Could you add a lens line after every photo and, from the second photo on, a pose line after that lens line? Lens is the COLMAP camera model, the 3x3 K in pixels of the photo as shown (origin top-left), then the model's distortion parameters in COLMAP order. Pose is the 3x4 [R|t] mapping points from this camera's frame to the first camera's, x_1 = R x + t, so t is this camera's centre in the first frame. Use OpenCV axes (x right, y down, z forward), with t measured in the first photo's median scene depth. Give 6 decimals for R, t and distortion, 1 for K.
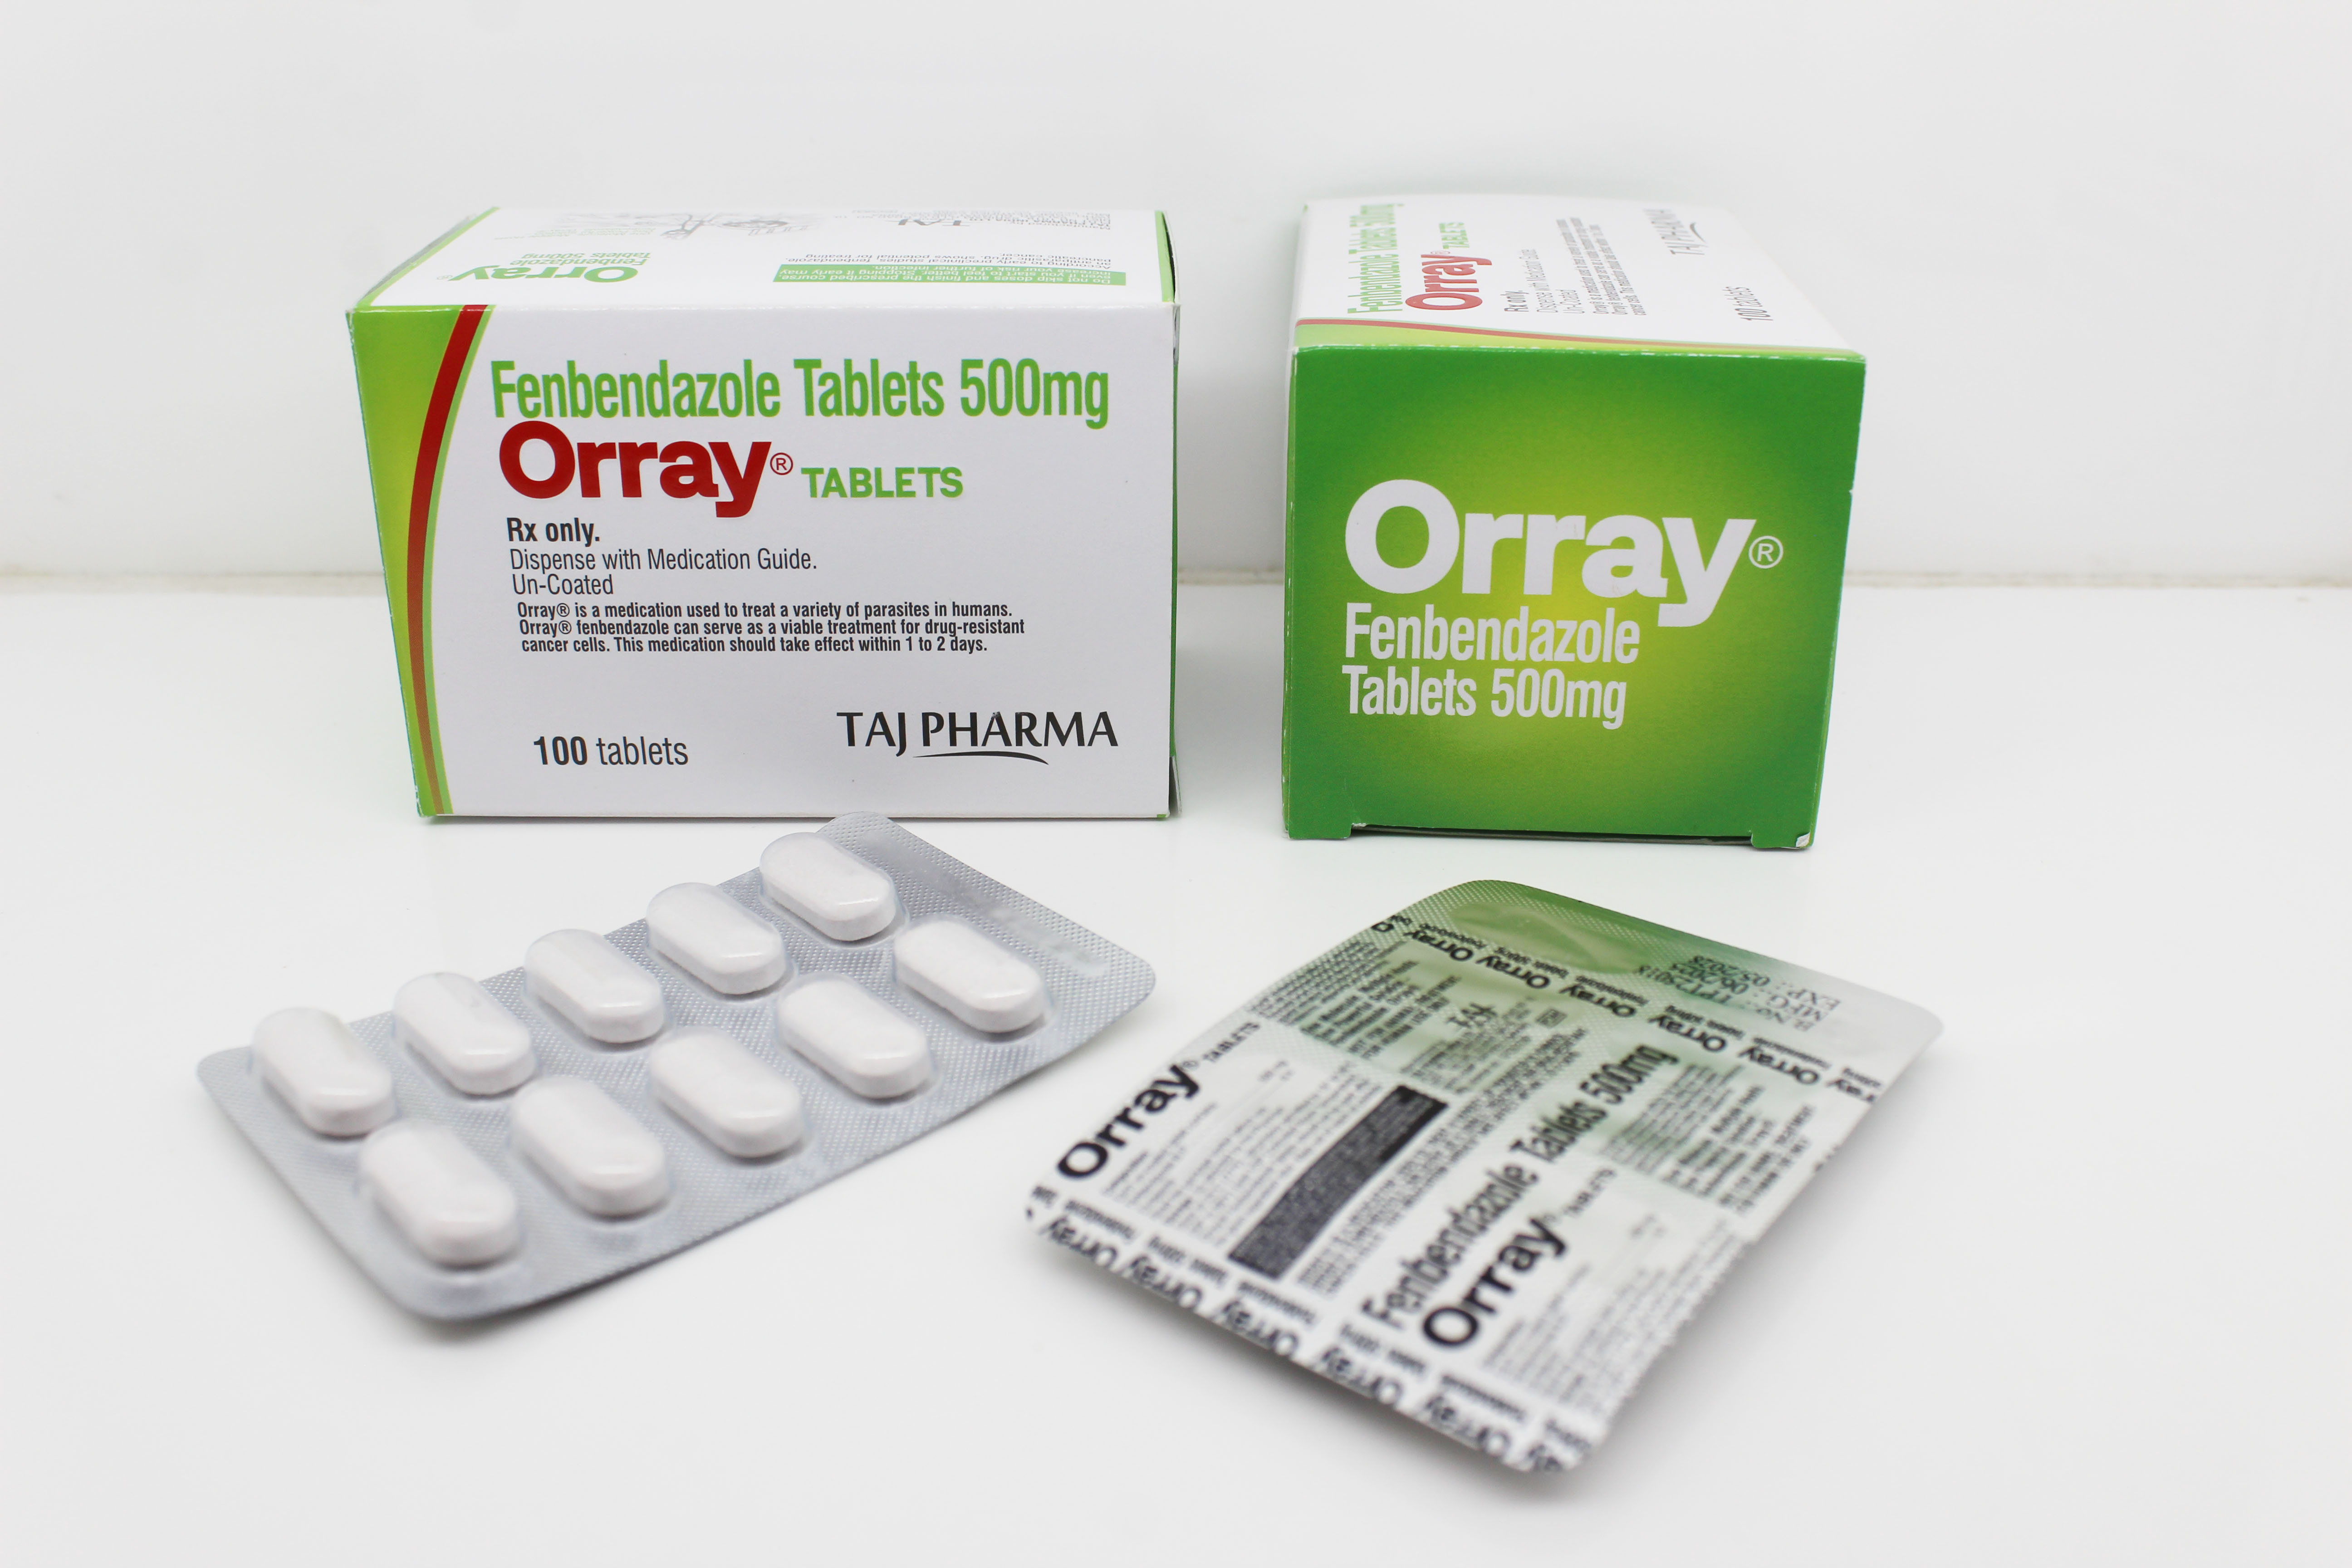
lens RADIAL K [[2128.5, 0, 1190.2], [0, 2128.5, 761.1], [0, 0, 1]] dist [-0.157670, 0.152734]
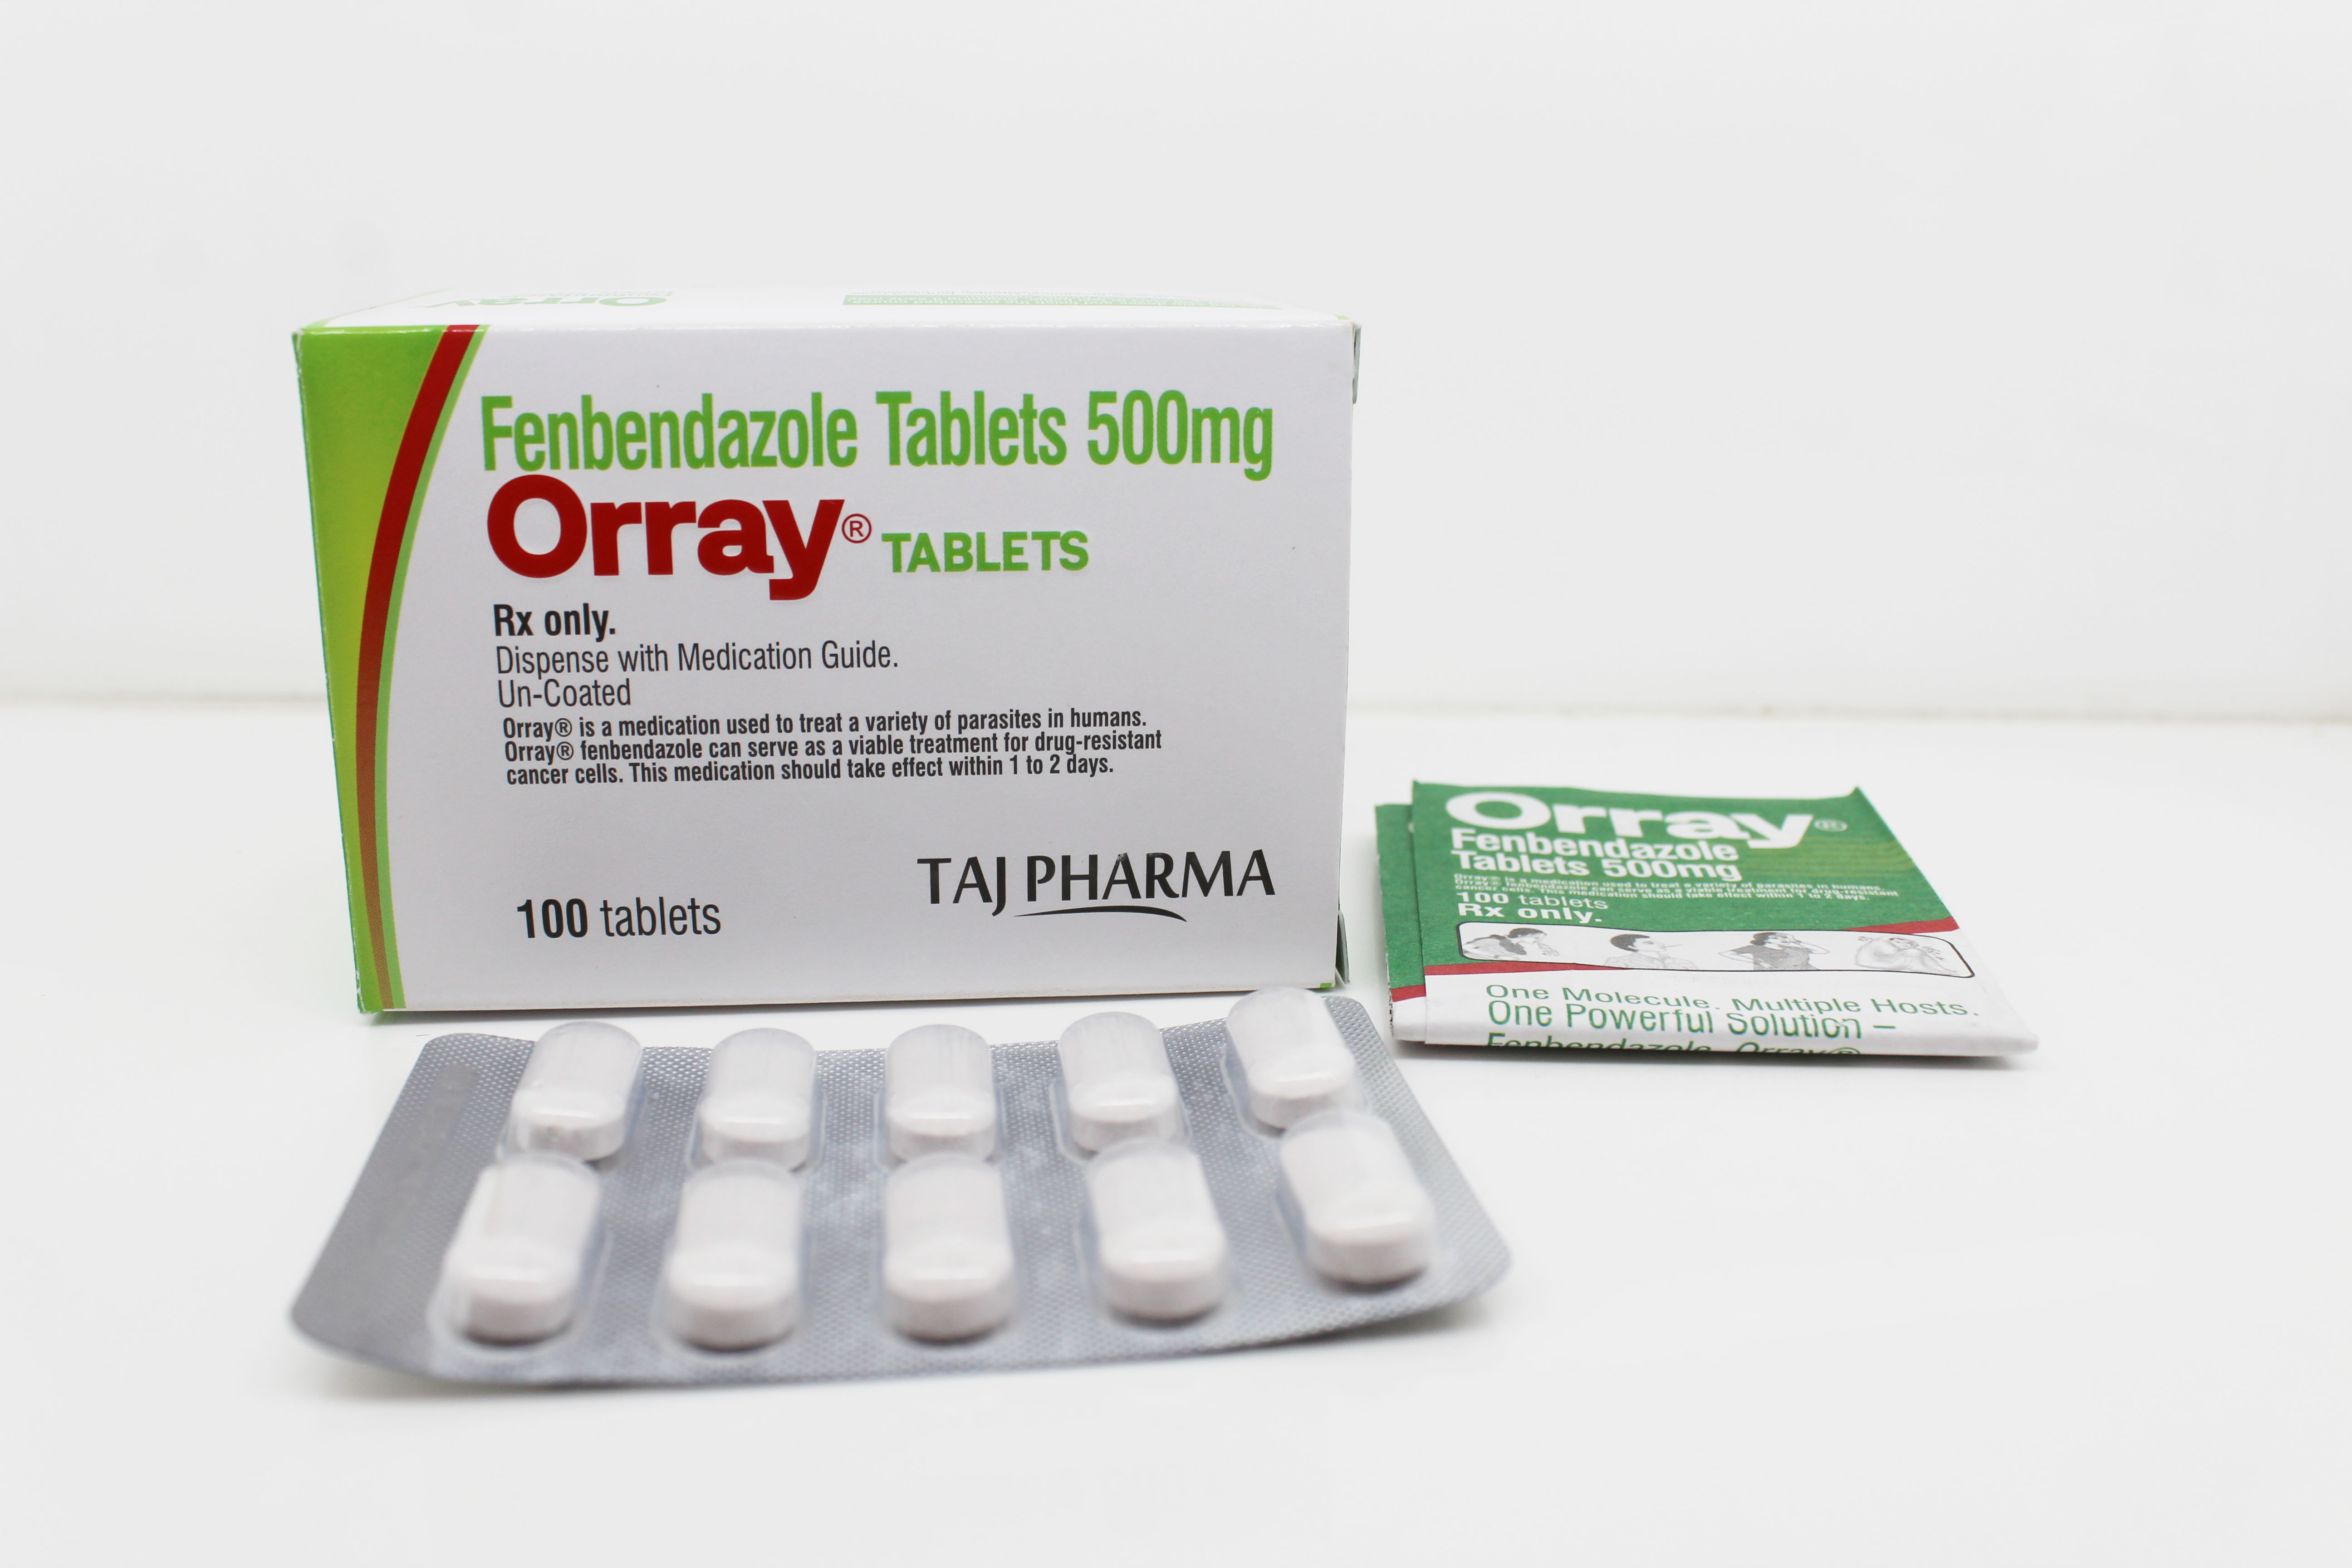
lens RADIAL K [[2105.0, 0, 1184.1], [0, 2105.0, 767.3], [0, 0, 1]] dist [-0.166350, 0.177005]
pose [[0.996598, -0.025446, 0.078388, -0.134896], [0.037341, 0.987329, -0.154232, 0.069032], [-0.073470, 0.156635, 0.984920, 0.242640]]
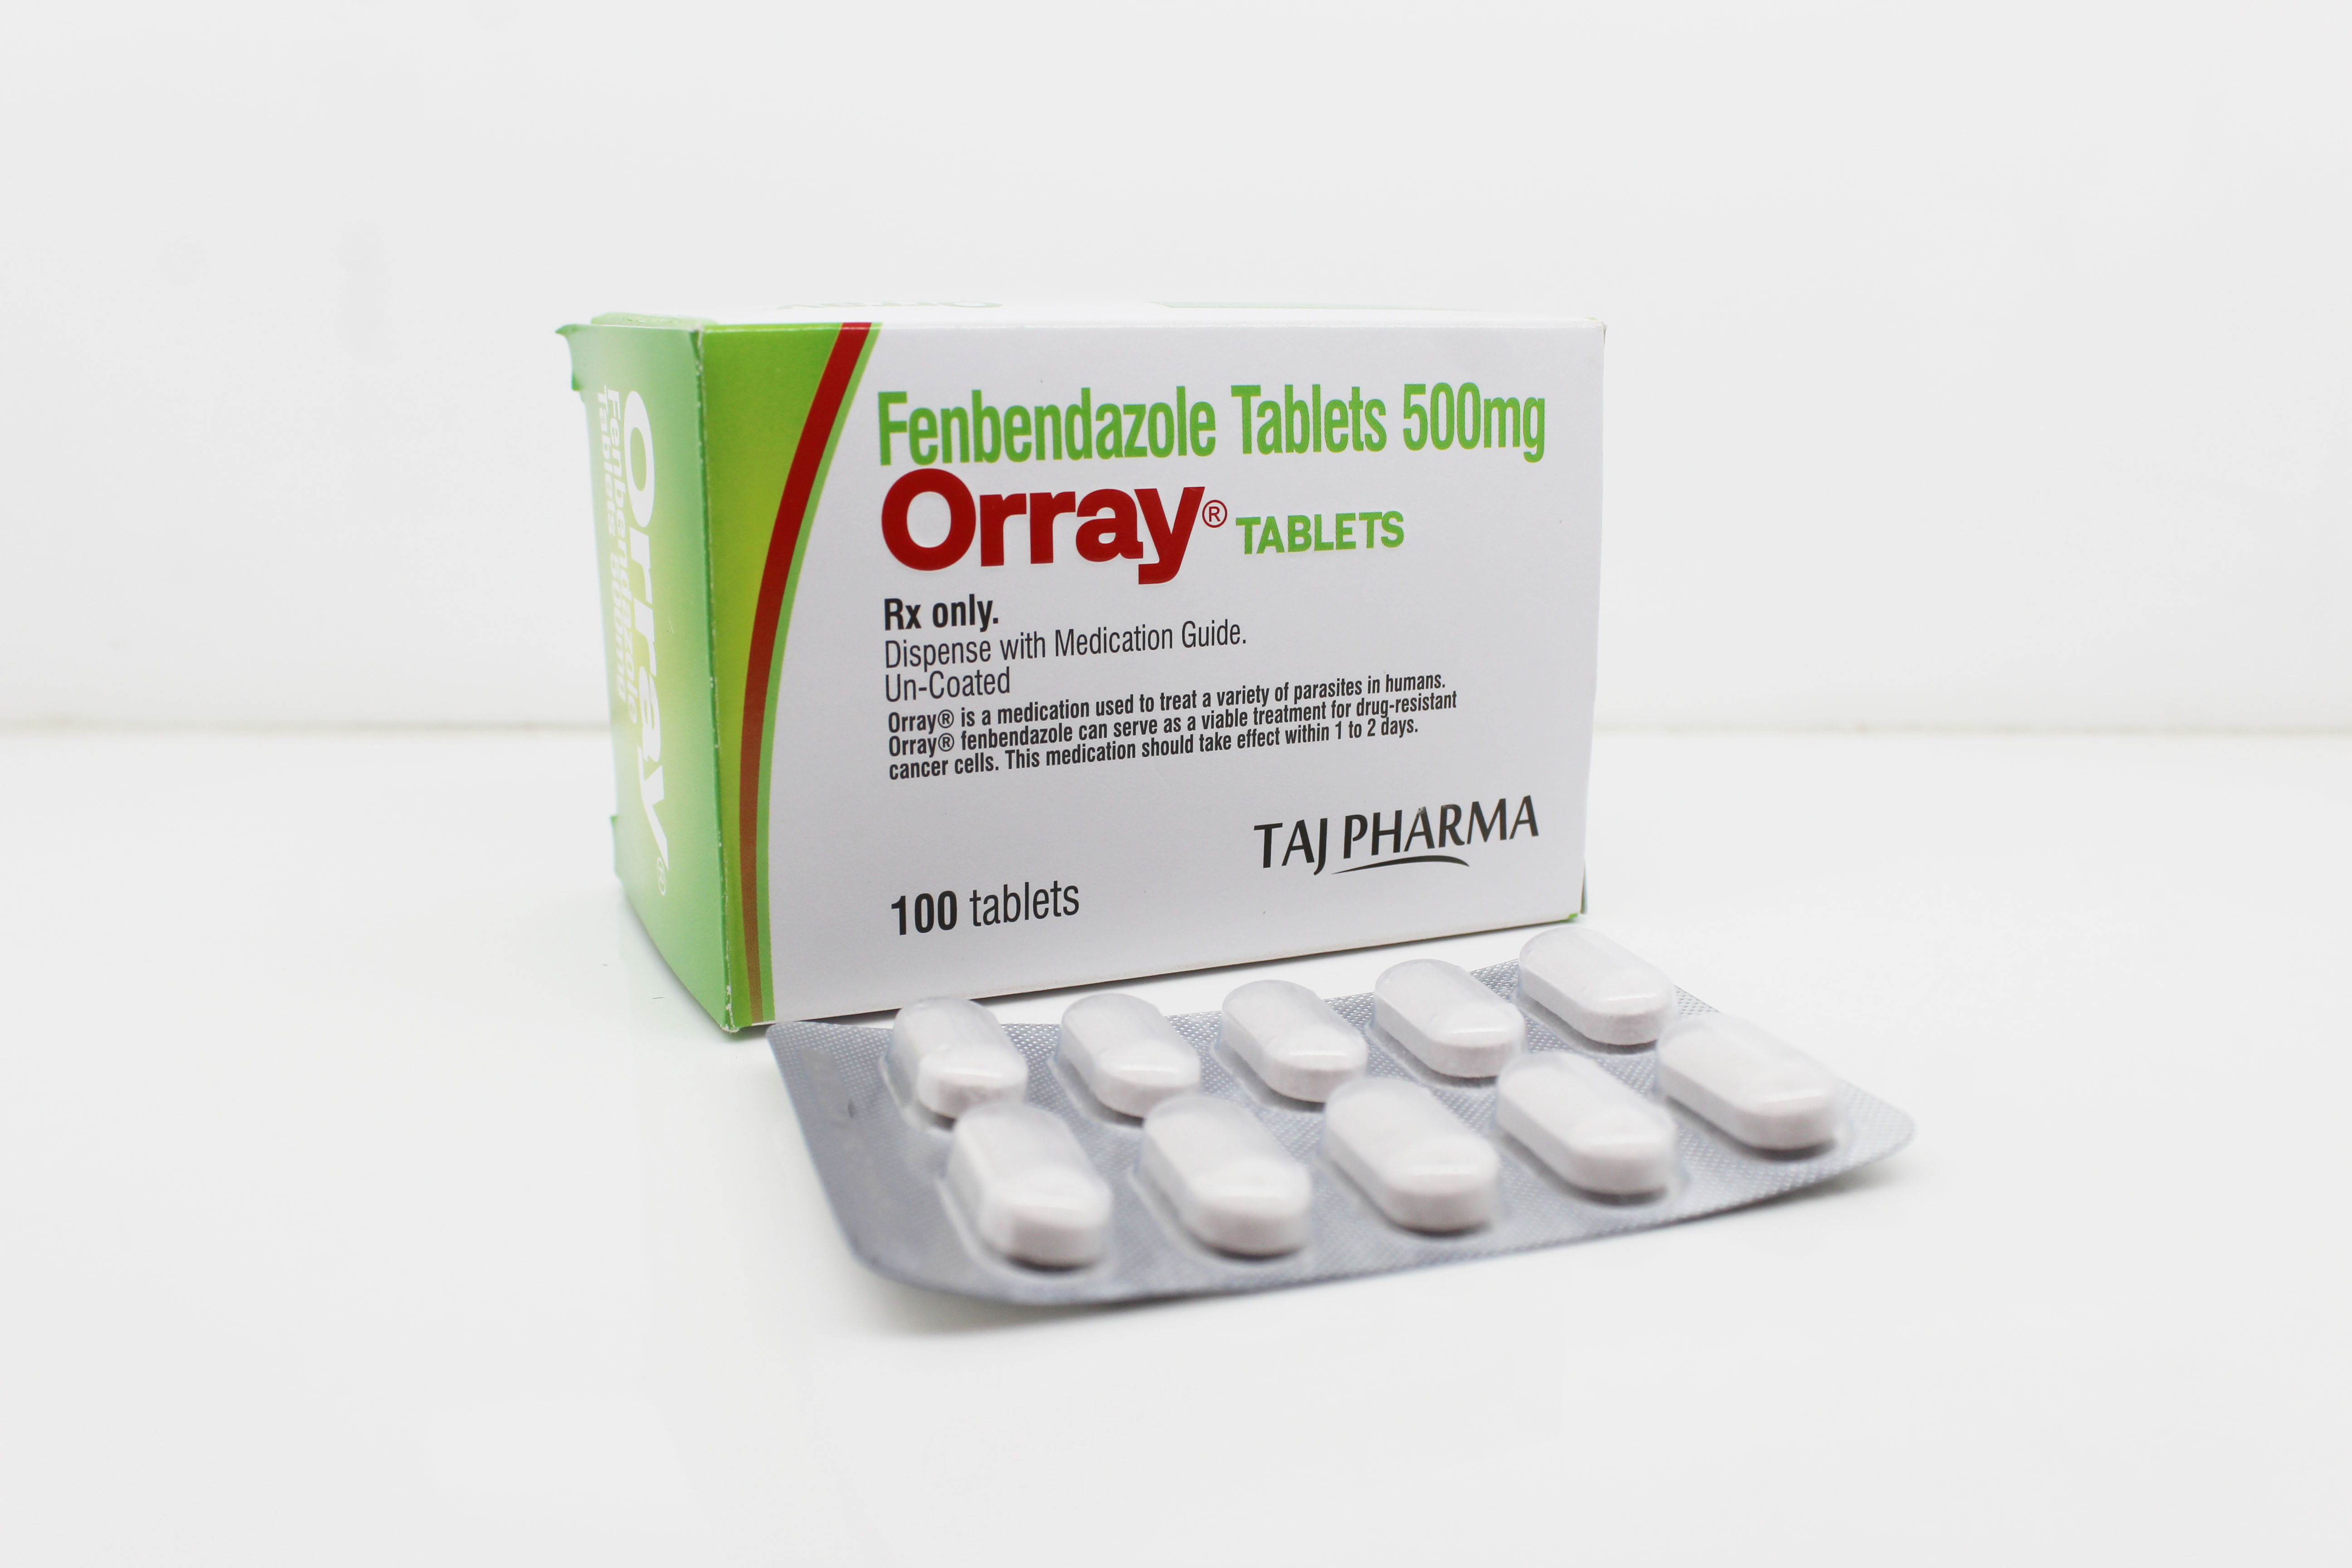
lens RADIAL K [[2128.5, 0, 1190.2], [0, 2128.5, 761.1], [0, 0, 1]] dist [-0.157670, 0.152734]
pose [[0.925985, -0.091996, 0.366180, -0.512938], [0.163499, 0.971912, -0.169278, 0.092625], [-0.340322, 0.216620, 0.915017, 0.257973]]
